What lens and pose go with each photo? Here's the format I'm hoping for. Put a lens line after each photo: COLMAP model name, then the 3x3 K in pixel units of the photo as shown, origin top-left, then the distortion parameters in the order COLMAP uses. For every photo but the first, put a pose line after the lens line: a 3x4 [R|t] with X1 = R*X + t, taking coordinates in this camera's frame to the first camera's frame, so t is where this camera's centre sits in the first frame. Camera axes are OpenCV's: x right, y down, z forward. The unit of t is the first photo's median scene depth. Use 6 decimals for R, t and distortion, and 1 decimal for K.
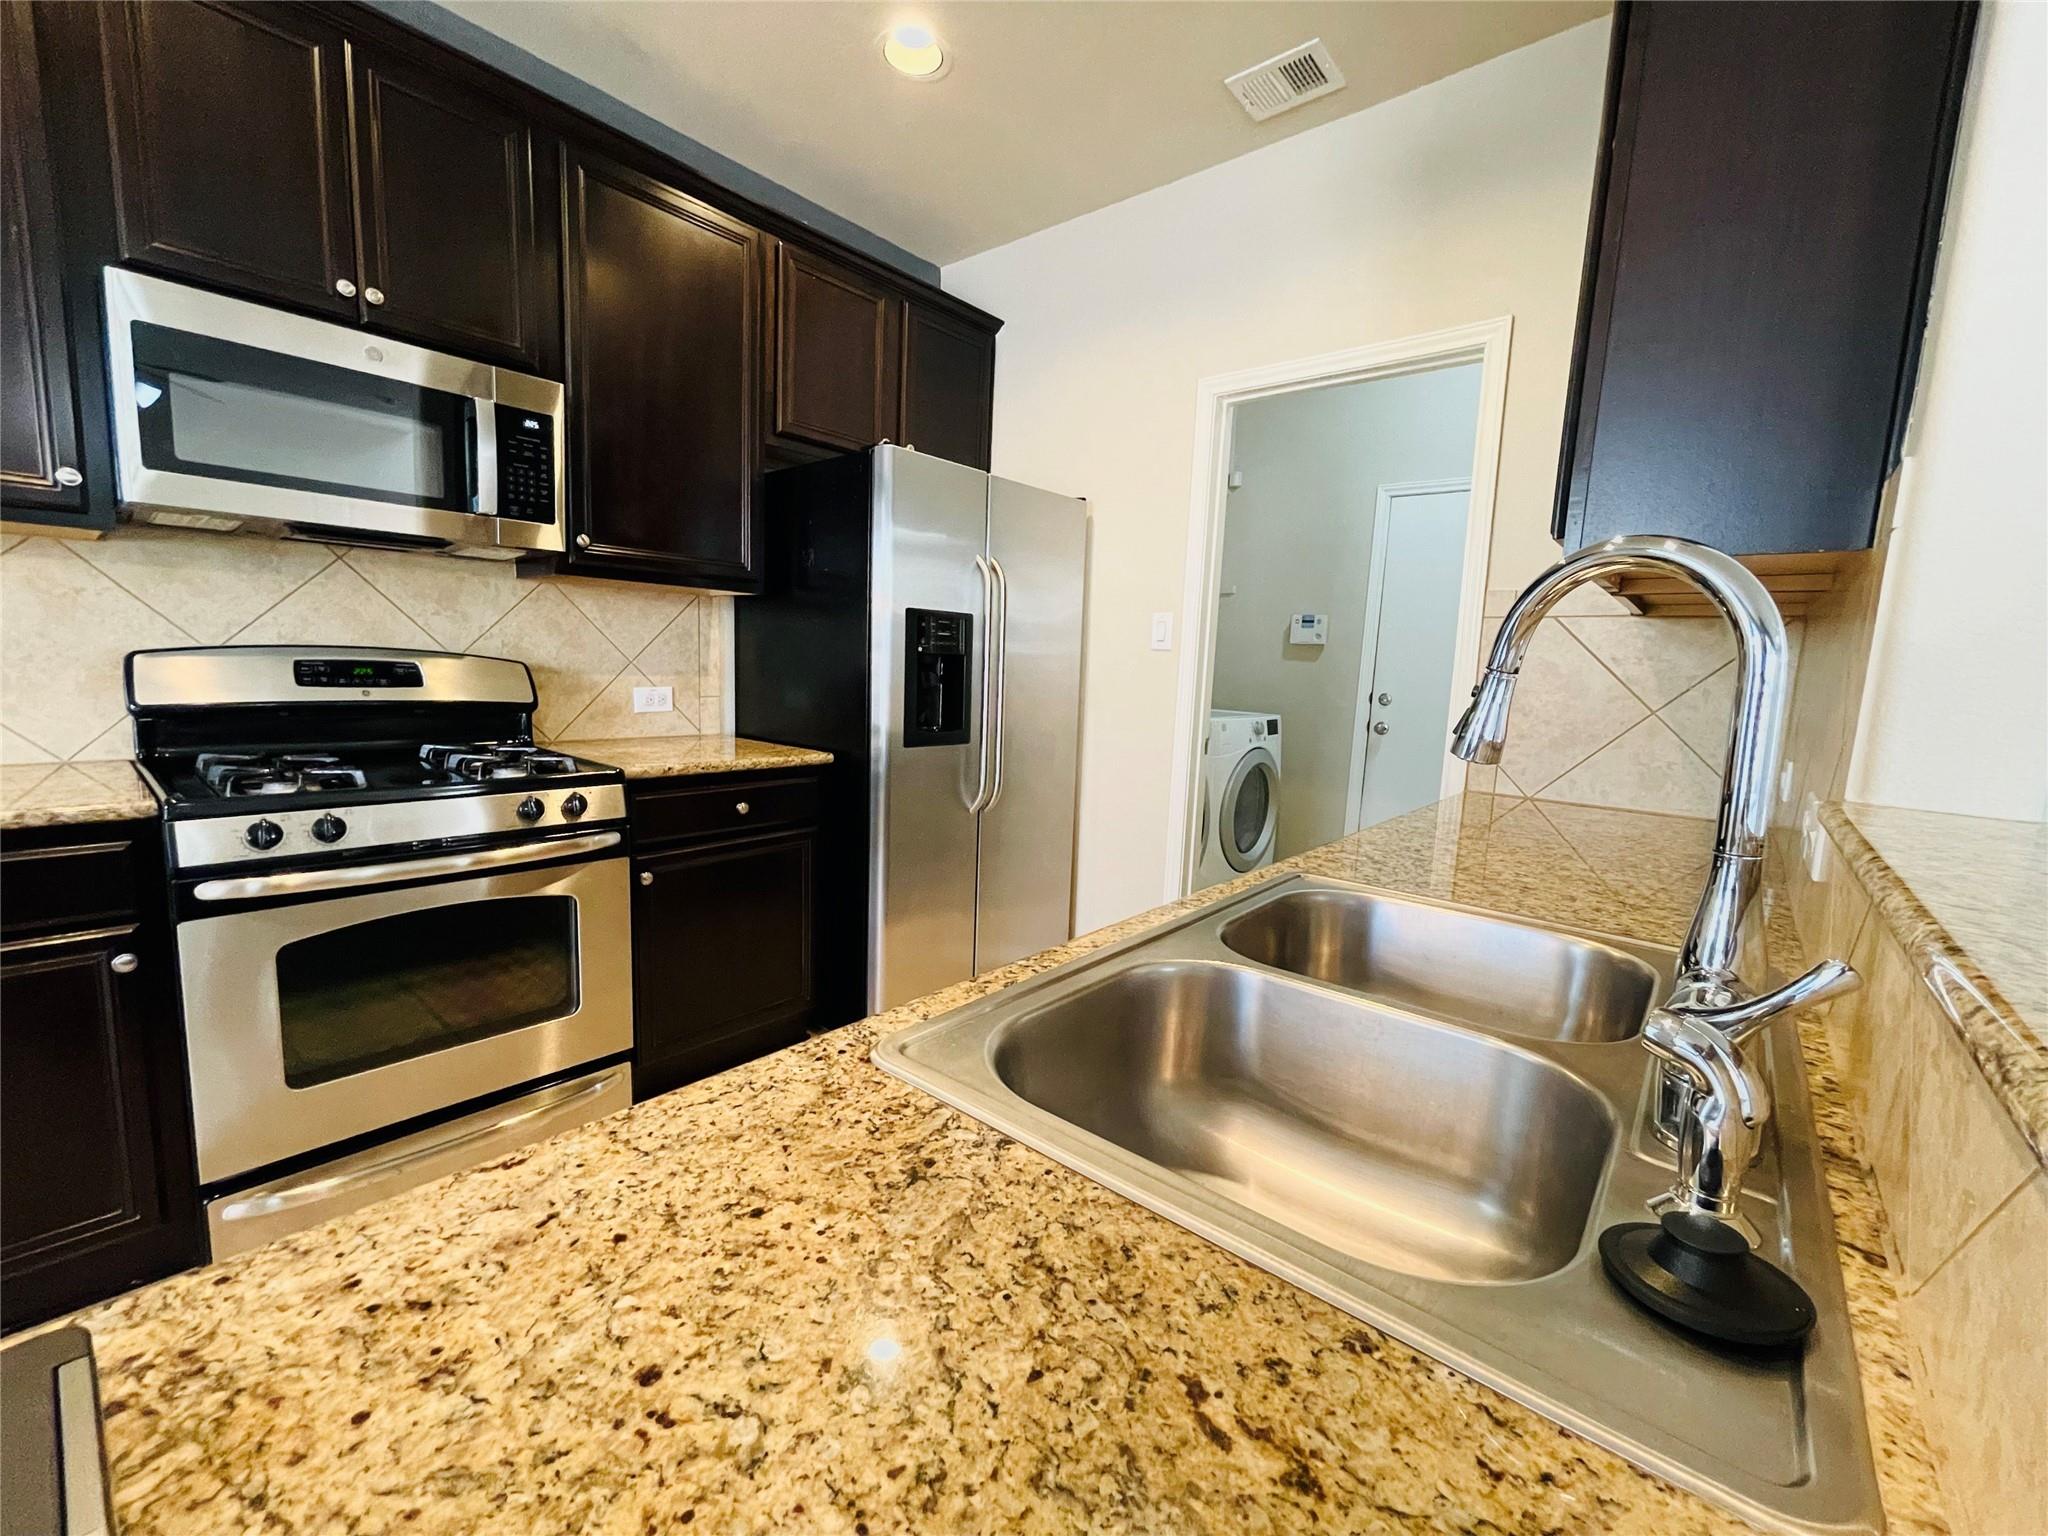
lens RADIAL K [[835.2, 0, 1007.9], [0, 835.2, 768.8], [0, 0, 1]] dist [-0.000026, -0.001191]
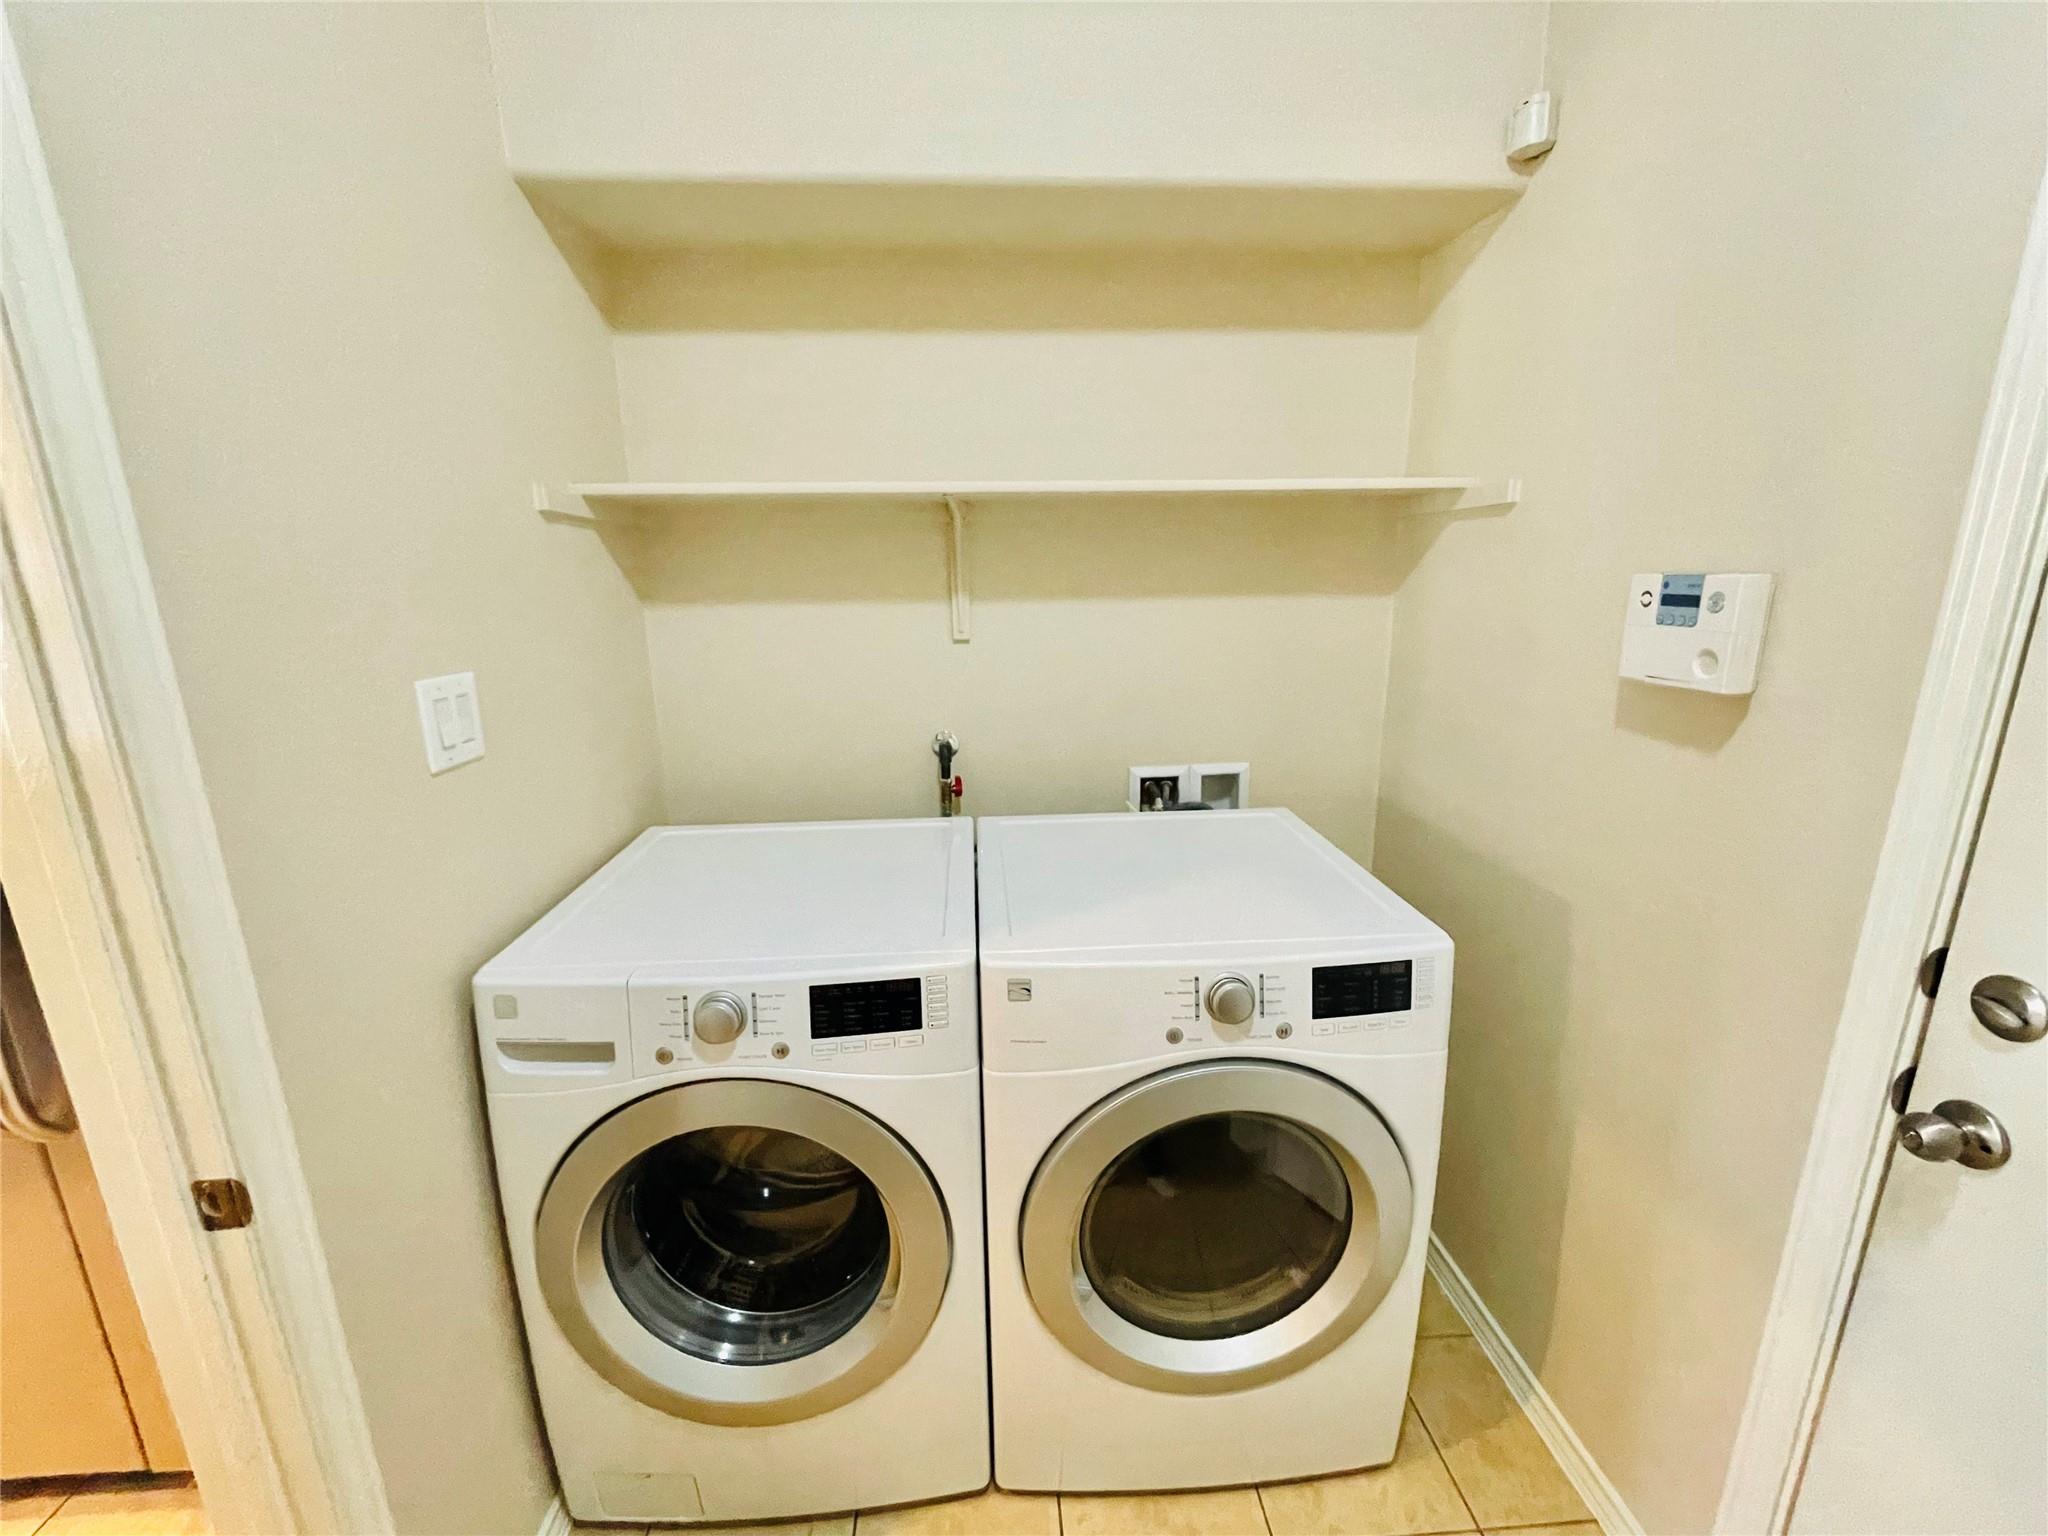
lens RADIAL K [[835.2, 0, 1022.0], [0, 835.2, 774.8], [0, 0, 1]] dist [-0.000026, -0.001191]
pose [[0.692629, 0.118439, -0.711503, 0.420576], [-0.051869, 0.992051, 0.114646, -0.146772], [0.719427, -0.042502, 0.693267, 0.695249]]
